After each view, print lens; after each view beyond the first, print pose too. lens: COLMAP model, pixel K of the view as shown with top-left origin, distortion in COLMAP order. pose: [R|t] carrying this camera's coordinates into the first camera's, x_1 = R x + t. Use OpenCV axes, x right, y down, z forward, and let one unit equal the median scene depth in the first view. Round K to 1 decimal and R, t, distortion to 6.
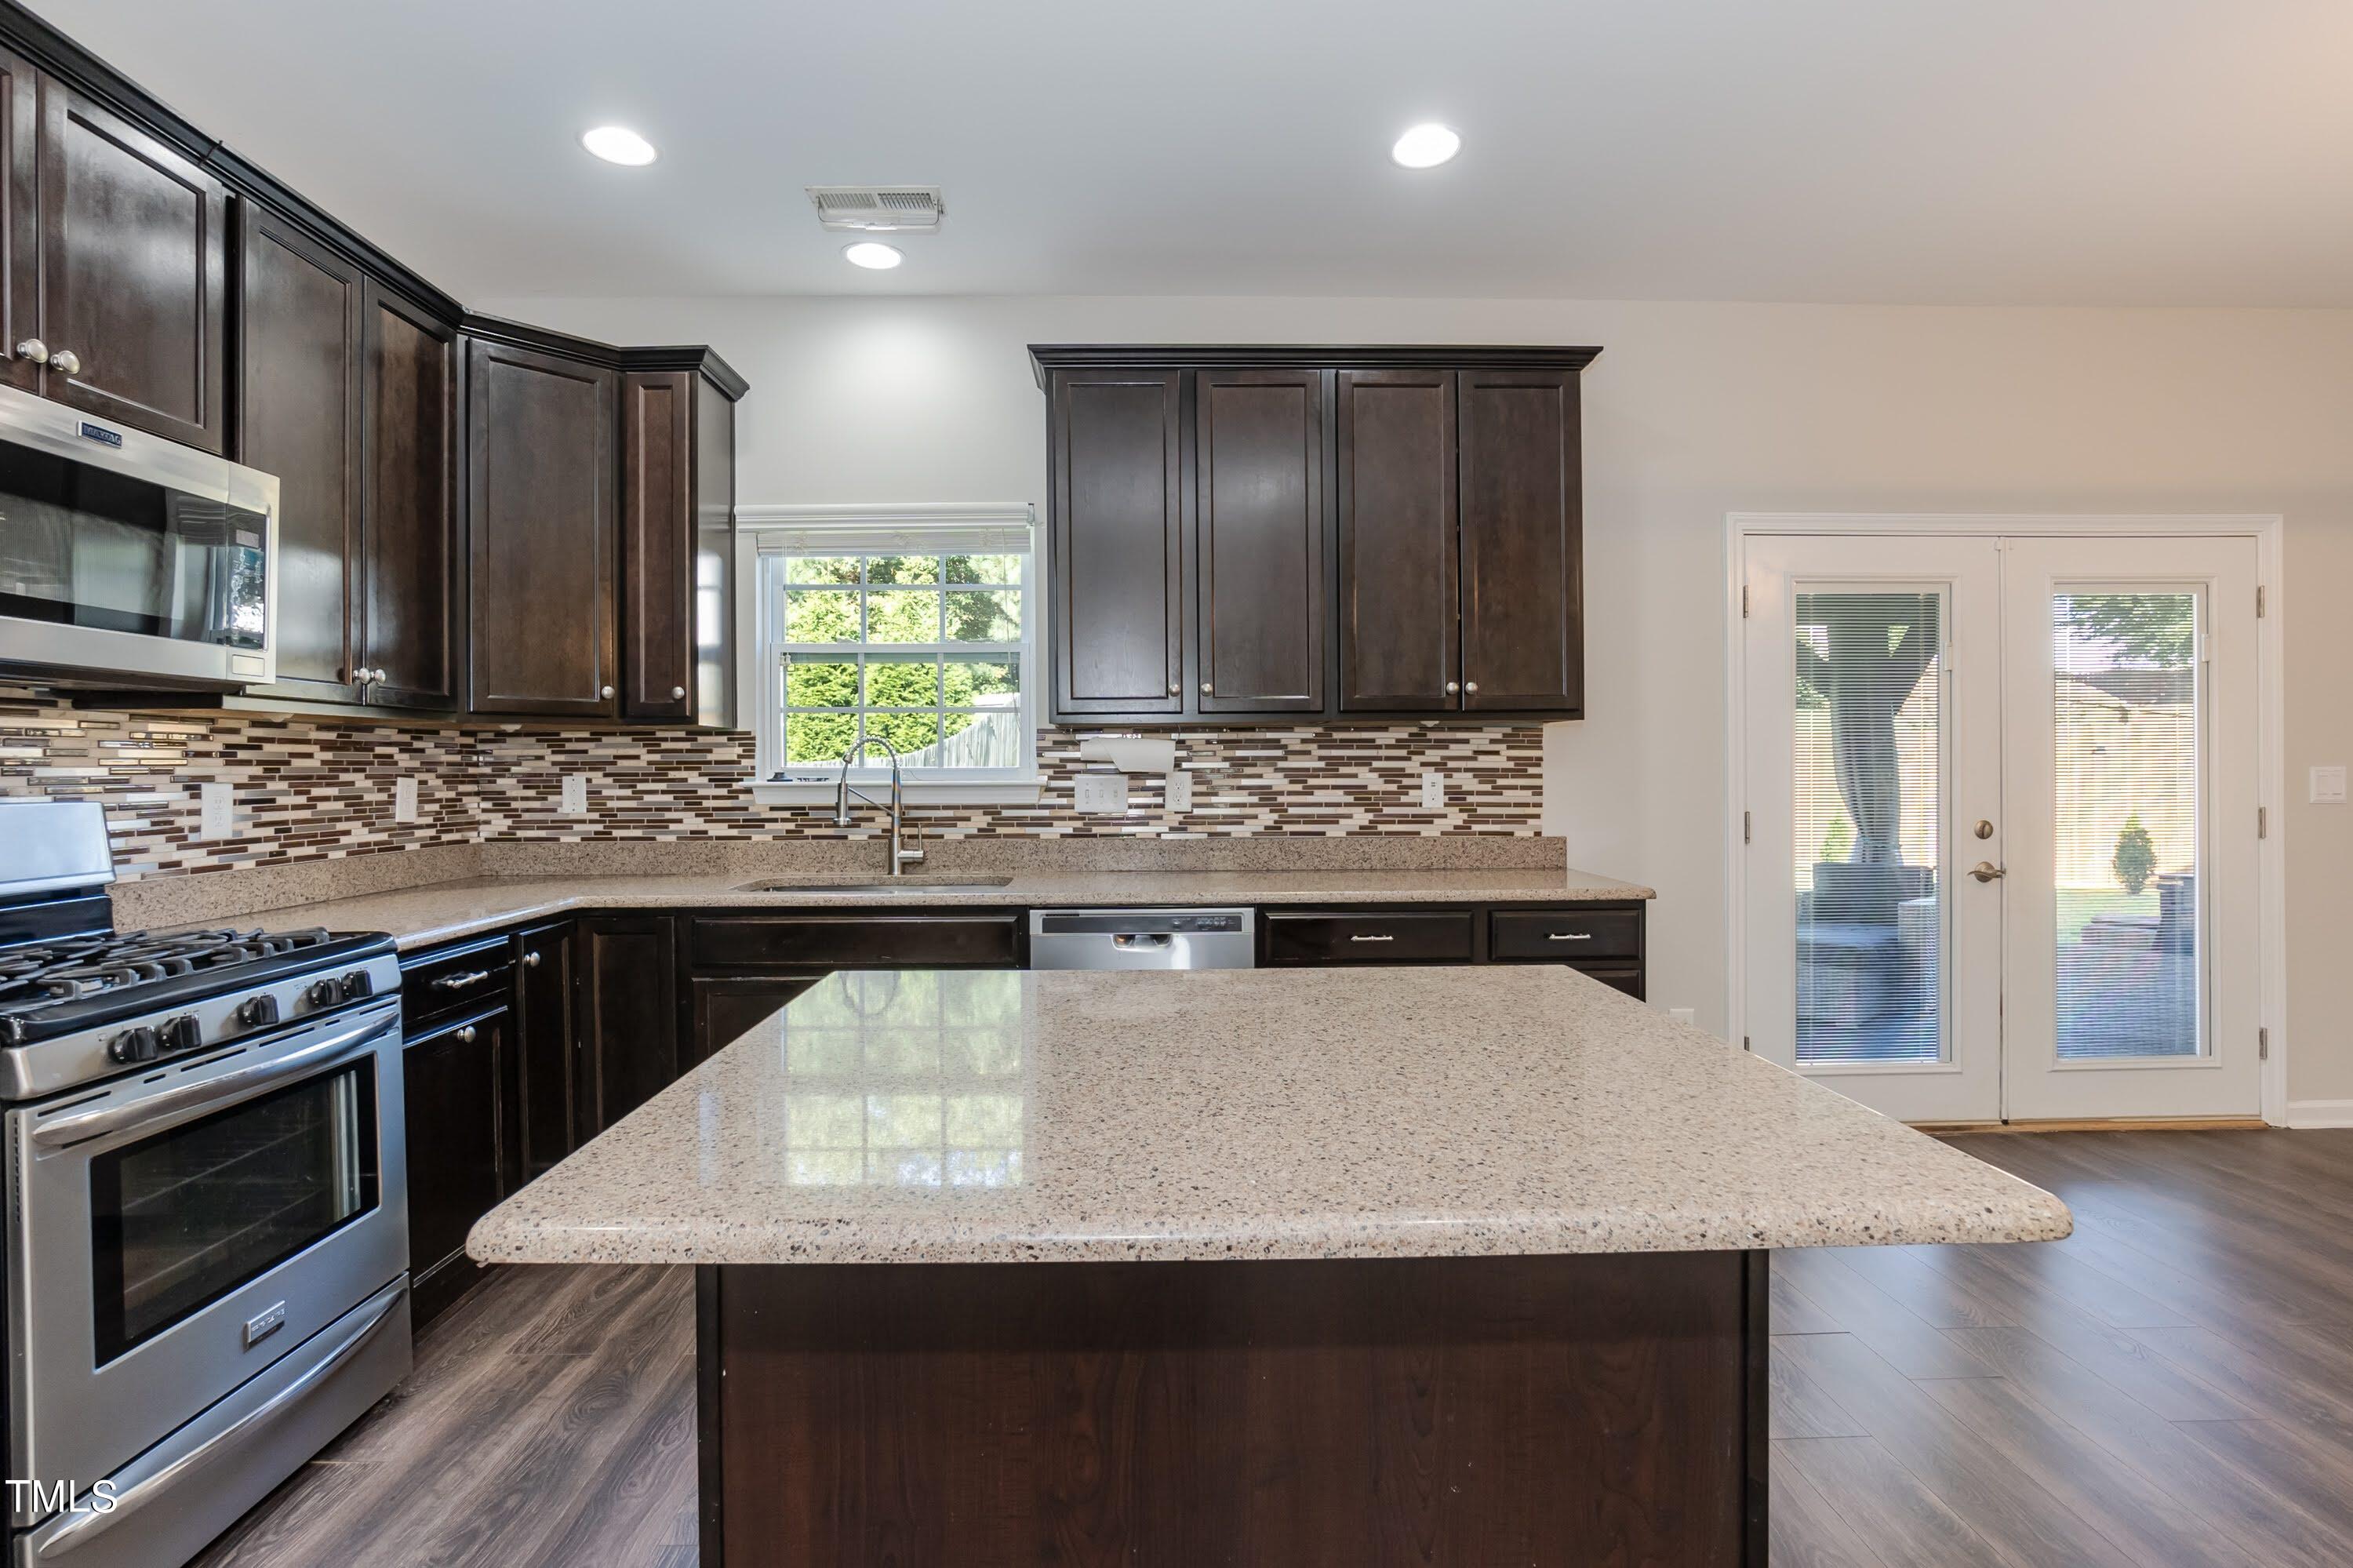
lens RADIAL K [[1132.3, 0, 1169.2], [0, 1132.3, 767.5], [0, 0, 1]] dist [-0.020765, 0.005610]
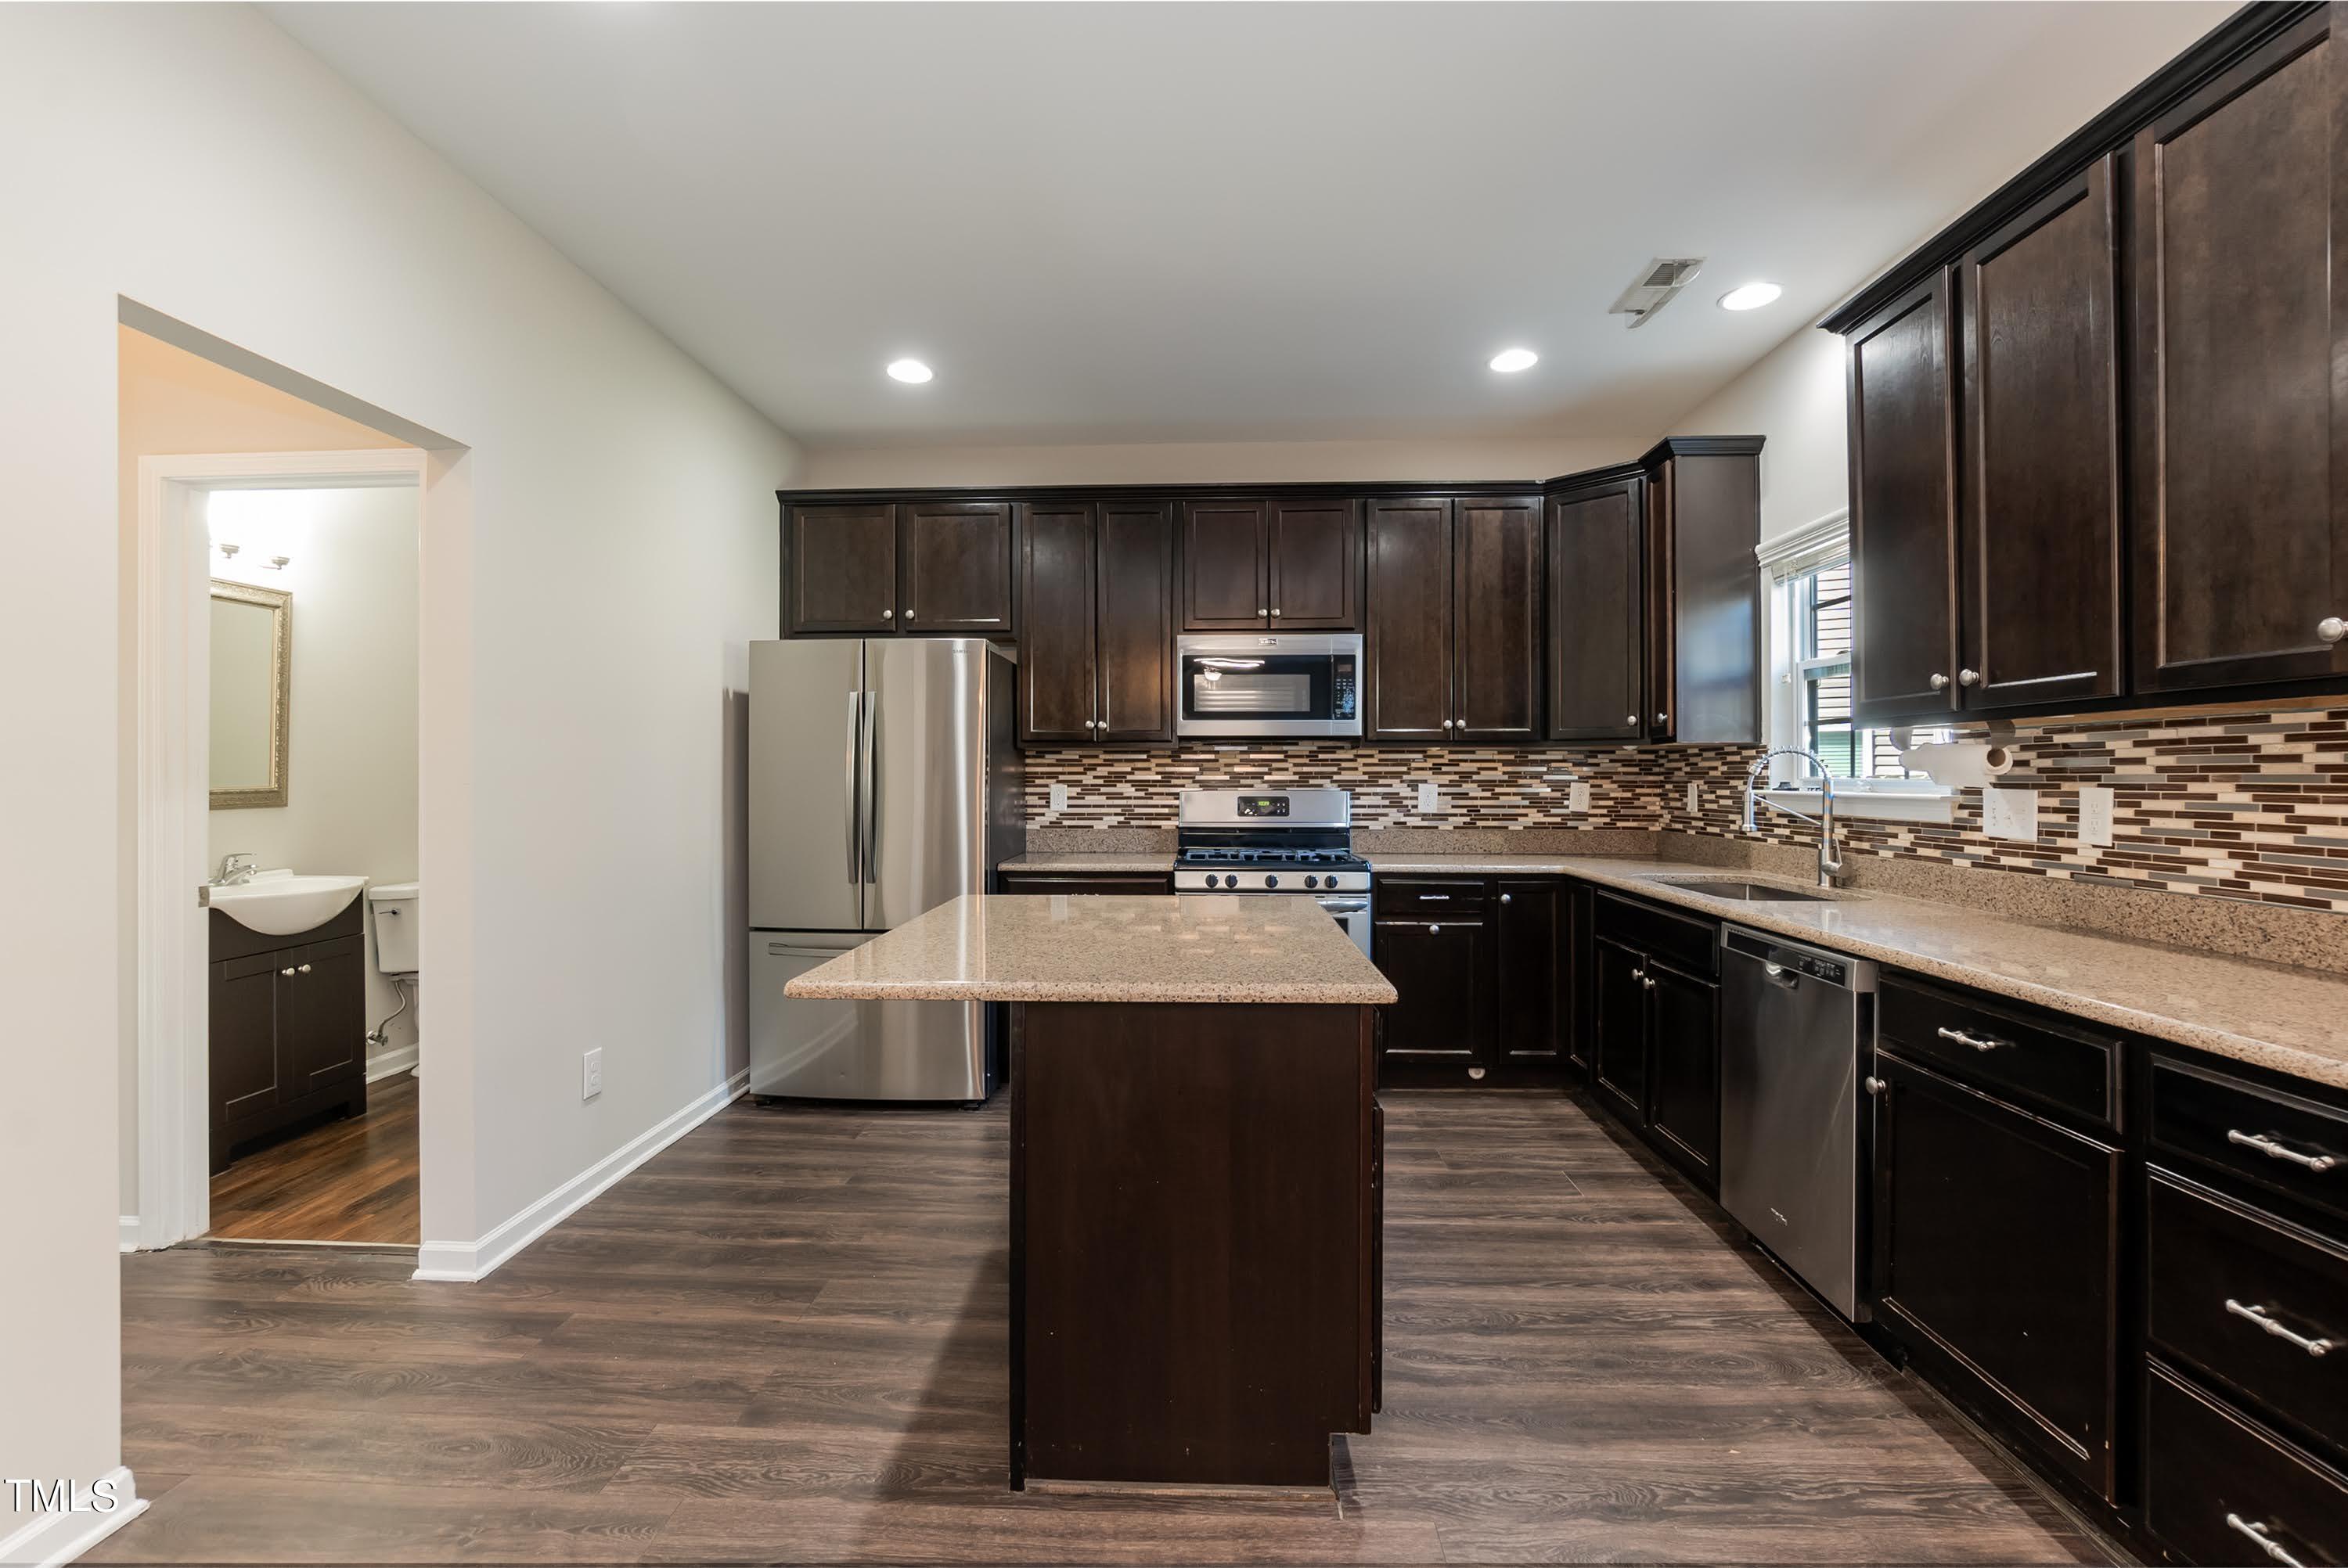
lens RADIAL K [[1025.8, 0, 1152.5], [0, 1025.8, 765.5], [0, 0, 1]] dist [-0.014336, 0.003812]
pose [[-0.080168, -0.004759, -0.996770, 0.690109], [-0.001796, 0.999988, -0.004630, -0.006102], [0.996780, 0.001419, -0.080176, 0.478056]]
